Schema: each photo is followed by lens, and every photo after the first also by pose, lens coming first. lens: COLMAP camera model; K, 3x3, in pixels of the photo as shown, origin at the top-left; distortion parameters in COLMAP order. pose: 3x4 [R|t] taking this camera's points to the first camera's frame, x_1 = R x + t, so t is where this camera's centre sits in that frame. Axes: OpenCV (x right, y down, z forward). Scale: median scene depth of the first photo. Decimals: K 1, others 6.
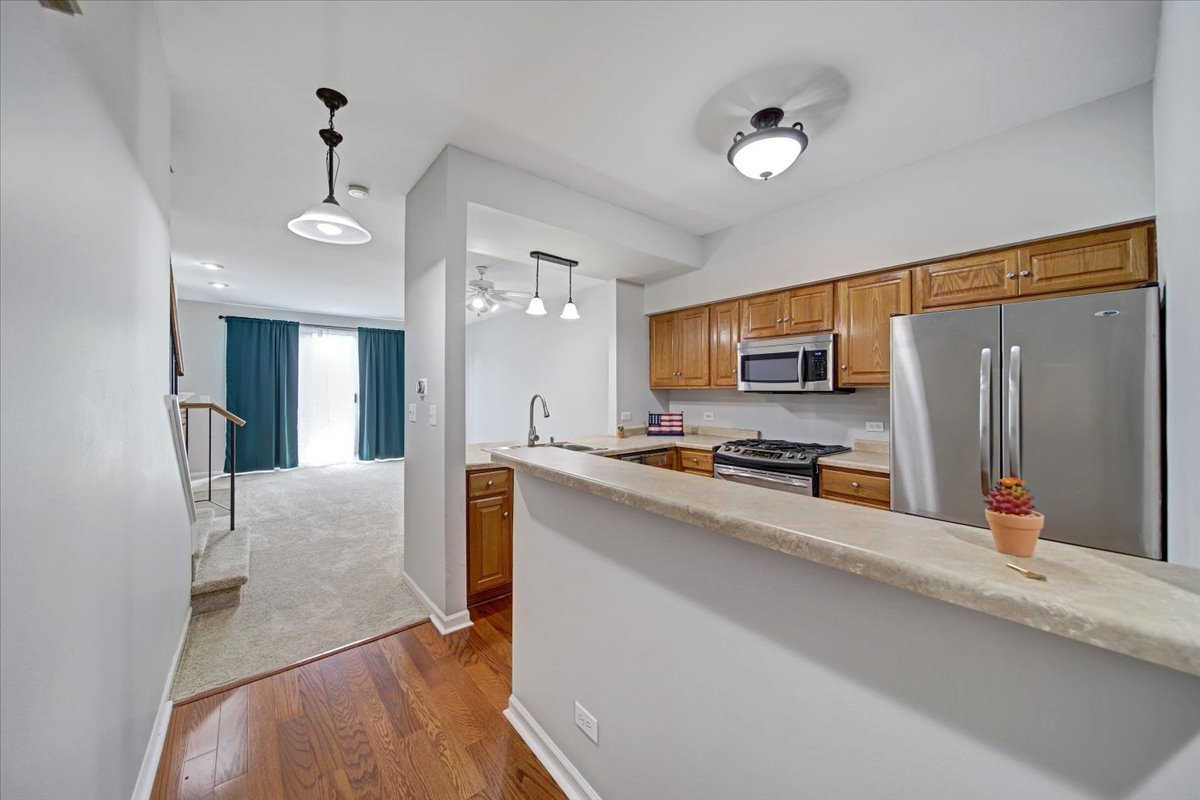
lens RADIAL K [[423.5, 0, 592.4], [0, 423.5, 389.1], [0, 0, 1]] dist [-0.002075, -0.000997]
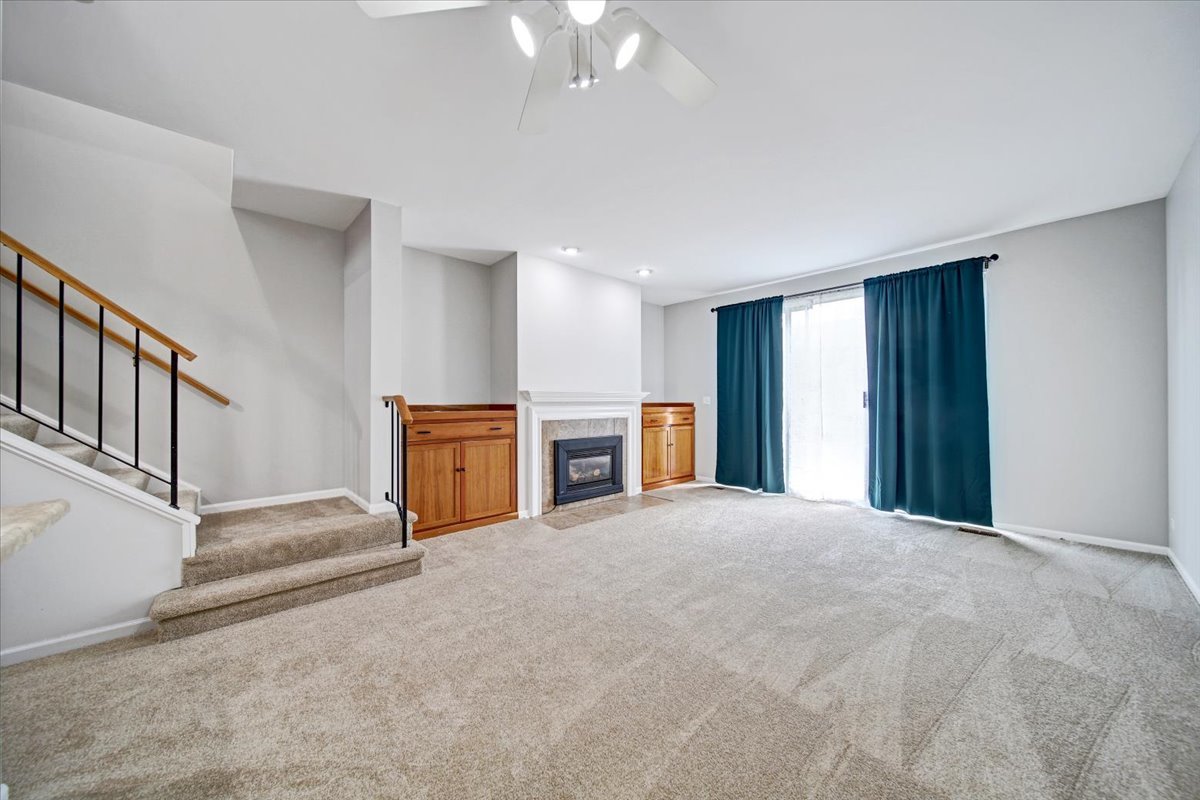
lens RADIAL K [[423.5, 0, 603.8], [0, 423.5, 400.6], [0, 0, 1]] dist [-0.002075, -0.000997]
pose [[0.059937, -0.001843, -0.998200, 0.030536], [0.010487, 0.999944, -0.001216, 0.046053], [0.998147, -0.010396, 0.059953, 1.455848]]
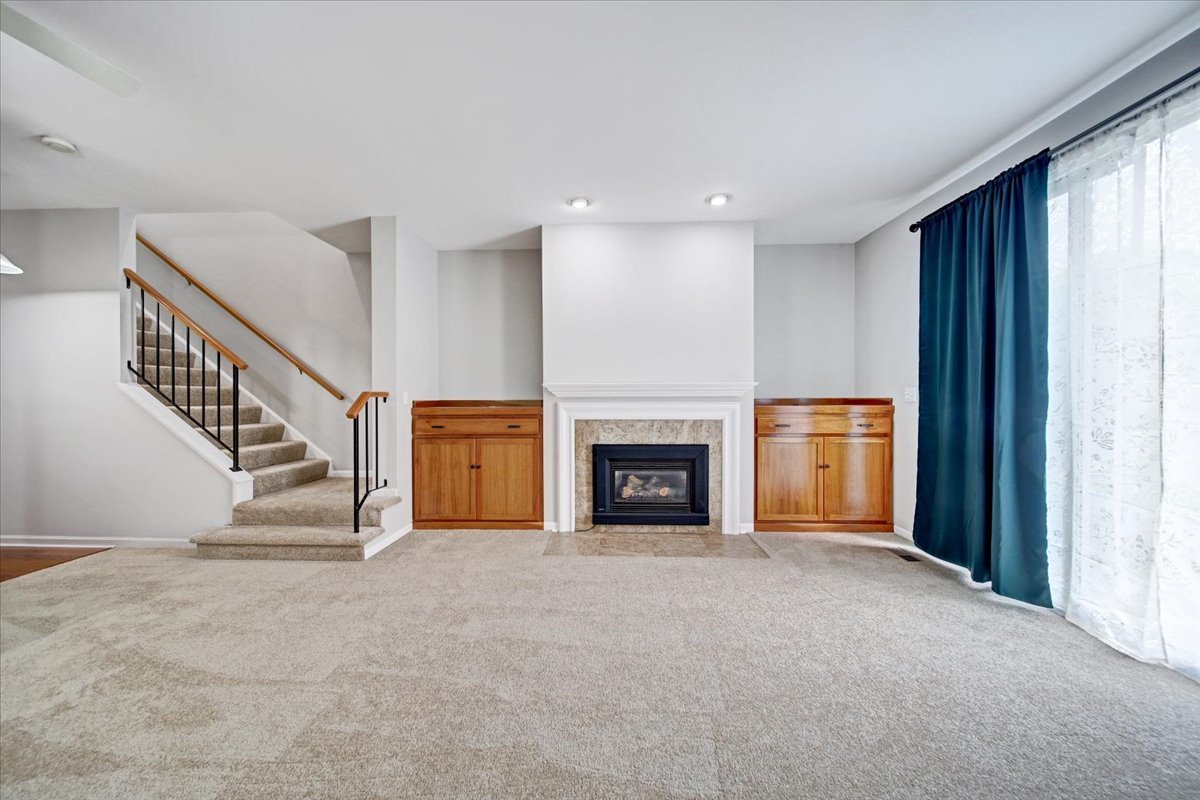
lens RADIAL K [[423.5, 0, 599.0], [0, 423.5, 400.8], [0, 0, 1]] dist [-0.002075, -0.000997]
pose [[-0.659332, 0.012159, -0.751753, -0.535908], [0.010250, 0.999922, 0.007183, 0.048268], [0.751782, -0.002970, -0.659405, 2.147215]]
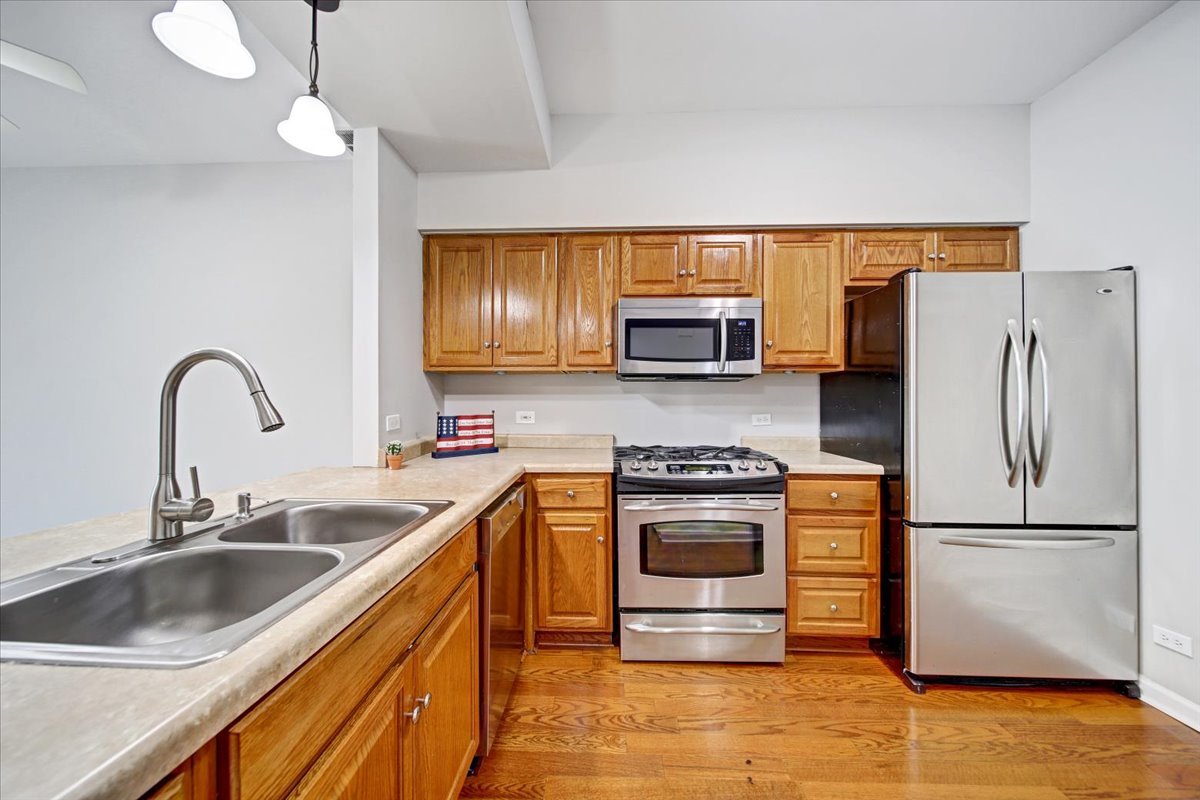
lens RADIAL K [[423.5, 0, 593.0], [0, 423.5, 396.7], [0, 0, 1]] dist [-0.002075, -0.000997]
pose [[0.649966, 0.005494, 0.759943, -0.171185], [-0.006118, 0.999979, -0.001997, 0.040982], [-0.759939, -0.003352, 0.649986, 0.622773]]
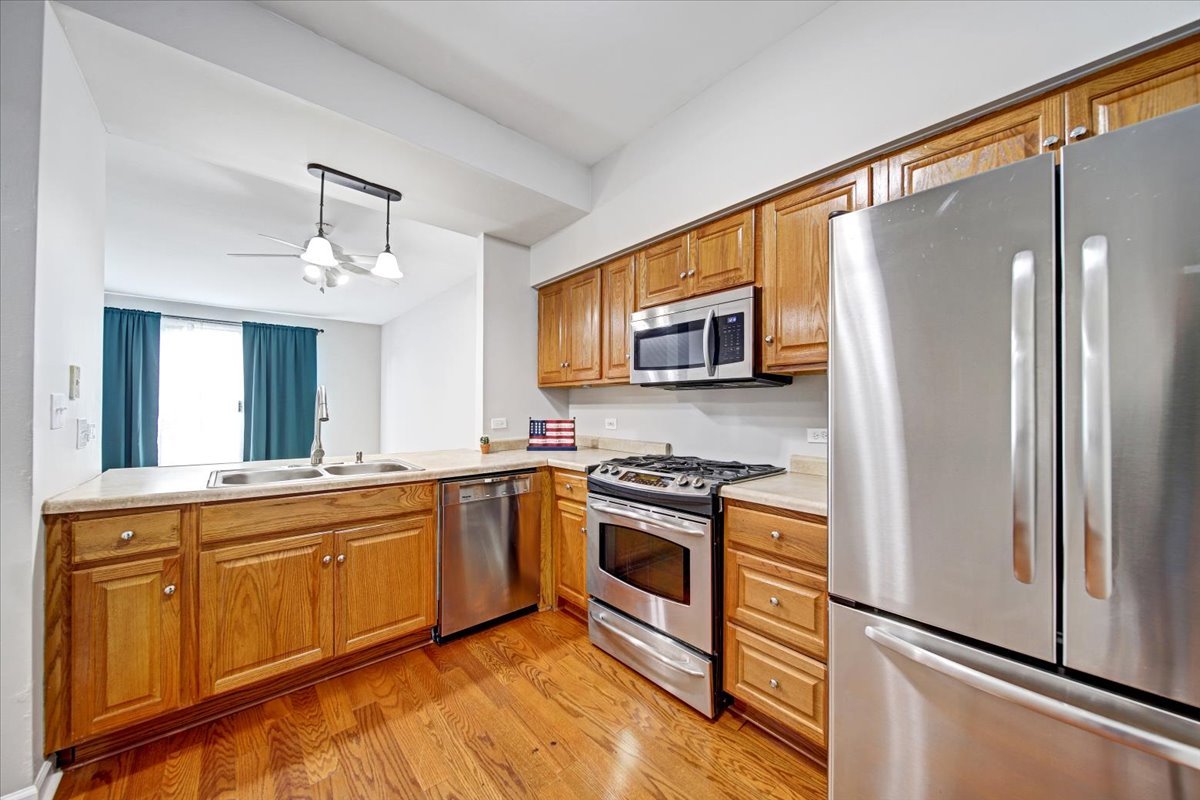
lens RADIAL K [[423.5, 0, 597.5], [0, 423.5, 403.8], [0, 0, 1]] dist [-0.002075, -0.000997]
pose [[0.998966, 0.004102, 0.045278, 0.264003], [-0.003961, 0.999987, -0.003201, 0.038770], [-0.045290, 0.003018, 0.998969, 0.327570]]
